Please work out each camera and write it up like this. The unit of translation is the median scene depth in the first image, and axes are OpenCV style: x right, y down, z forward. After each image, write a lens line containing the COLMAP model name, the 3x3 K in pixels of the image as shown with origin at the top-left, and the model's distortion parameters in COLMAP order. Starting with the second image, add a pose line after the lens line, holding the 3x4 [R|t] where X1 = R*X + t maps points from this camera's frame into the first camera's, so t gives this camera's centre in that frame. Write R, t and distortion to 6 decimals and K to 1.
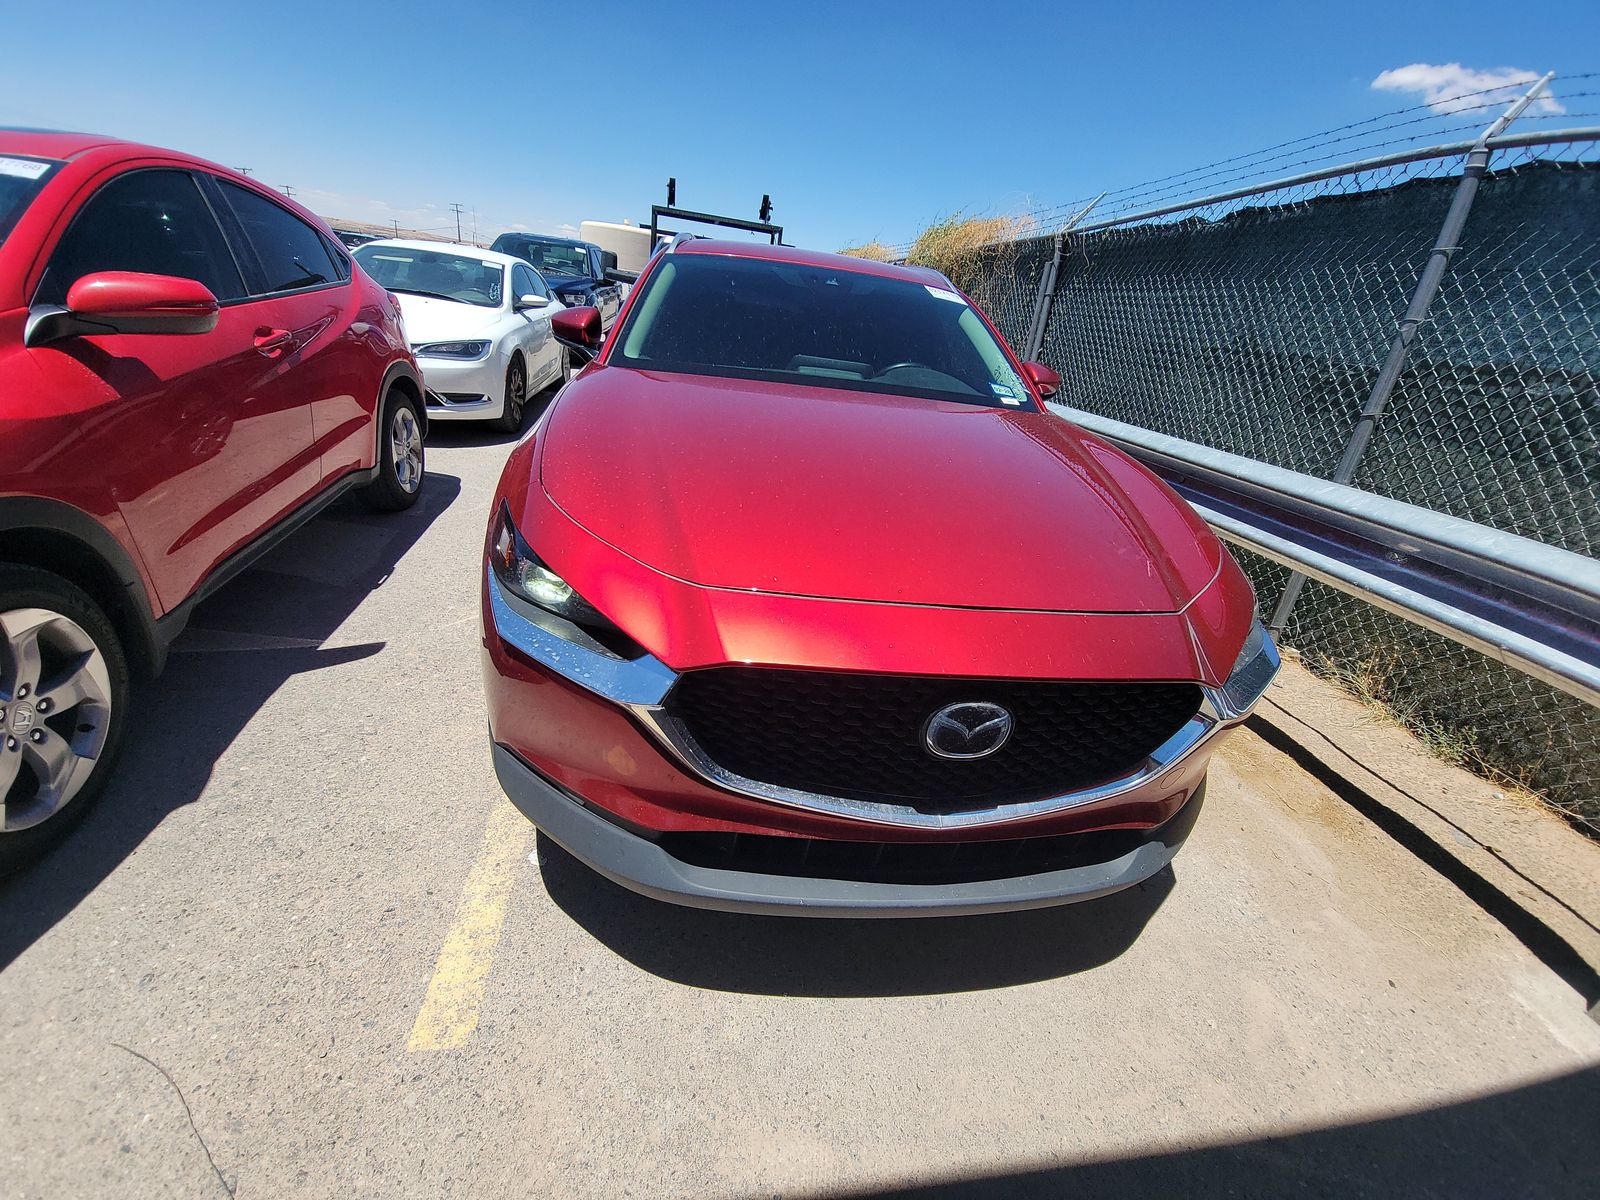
lens RADIAL K [[666.3, 0, 800.0], [0, 666.3, 600.0], [0, 0, 1]] dist [0.012747, -0.011382]
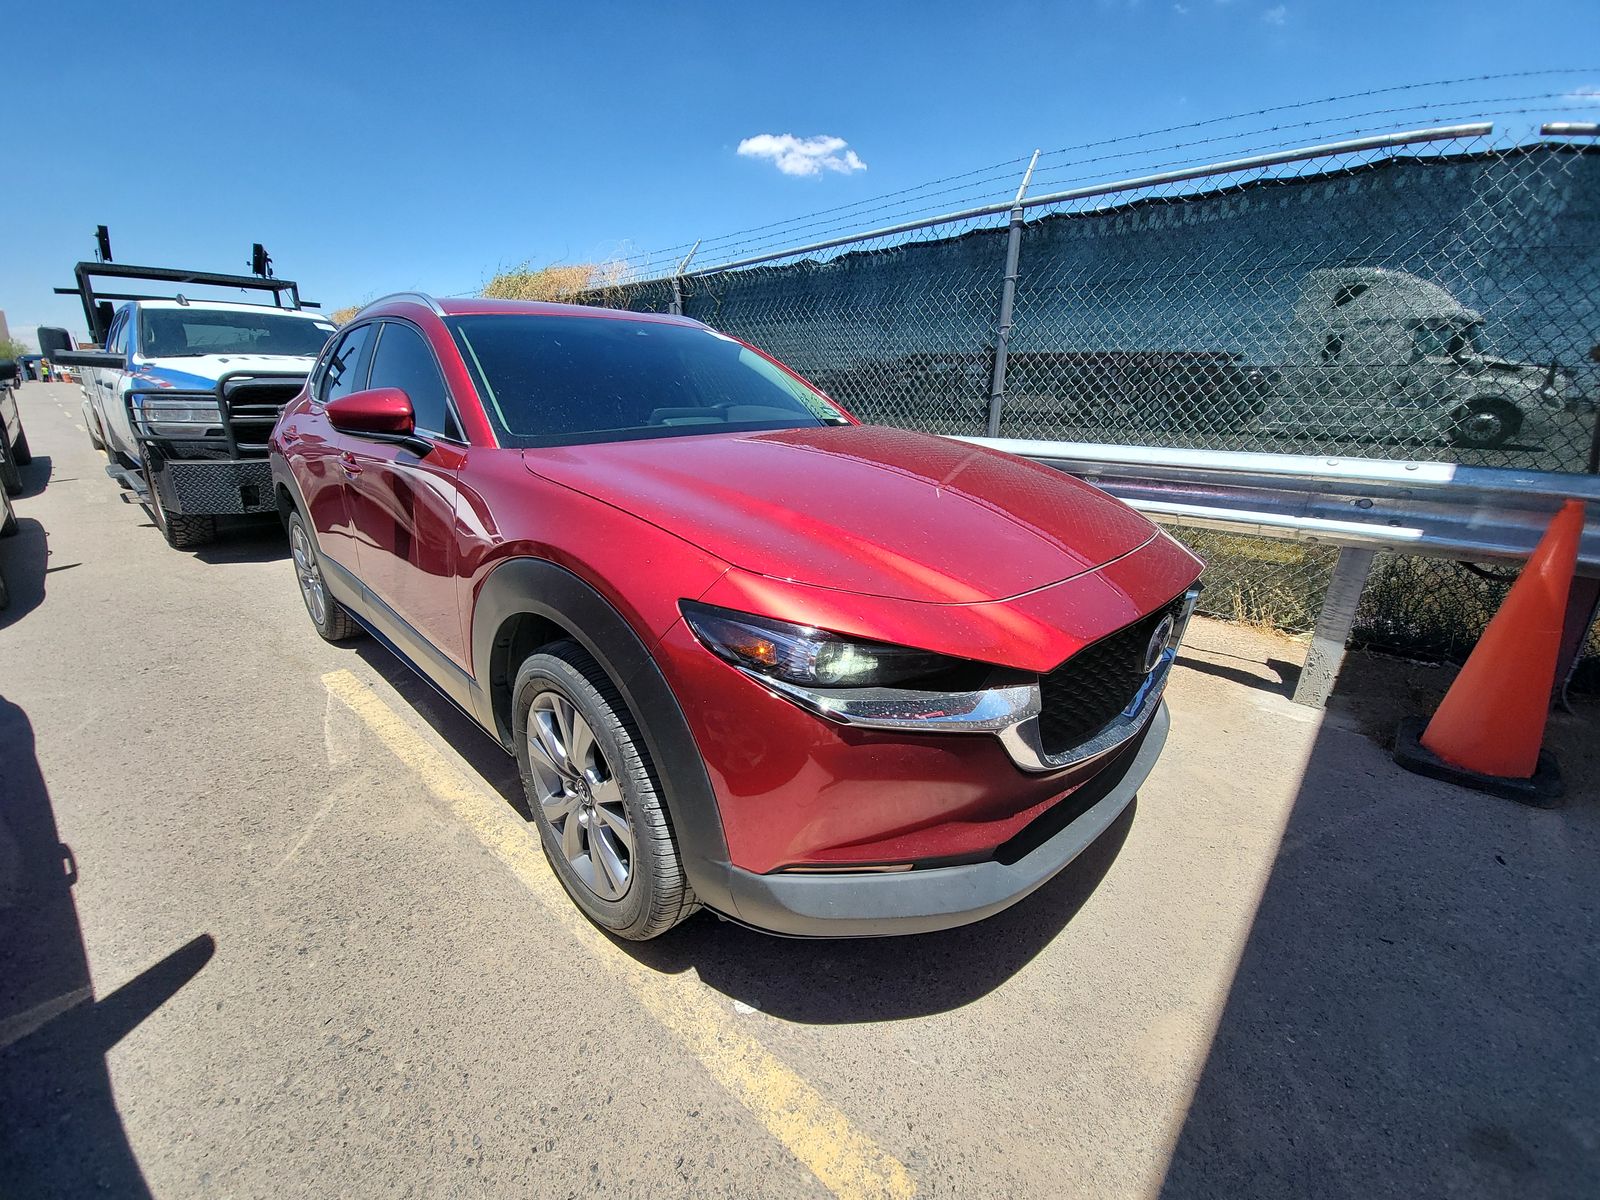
lens RADIAL K [[666.3, 0, 800.0], [0, 666.3, 600.0], [0, 0, 1]] dist [0.012747, -0.011382]
pose [[0.776319, -0.304139, 0.552113, -0.339139], [0.331275, 0.942037, 0.053132, -0.065103], [-0.536270, 0.141654, 0.832075, 0.090465]]
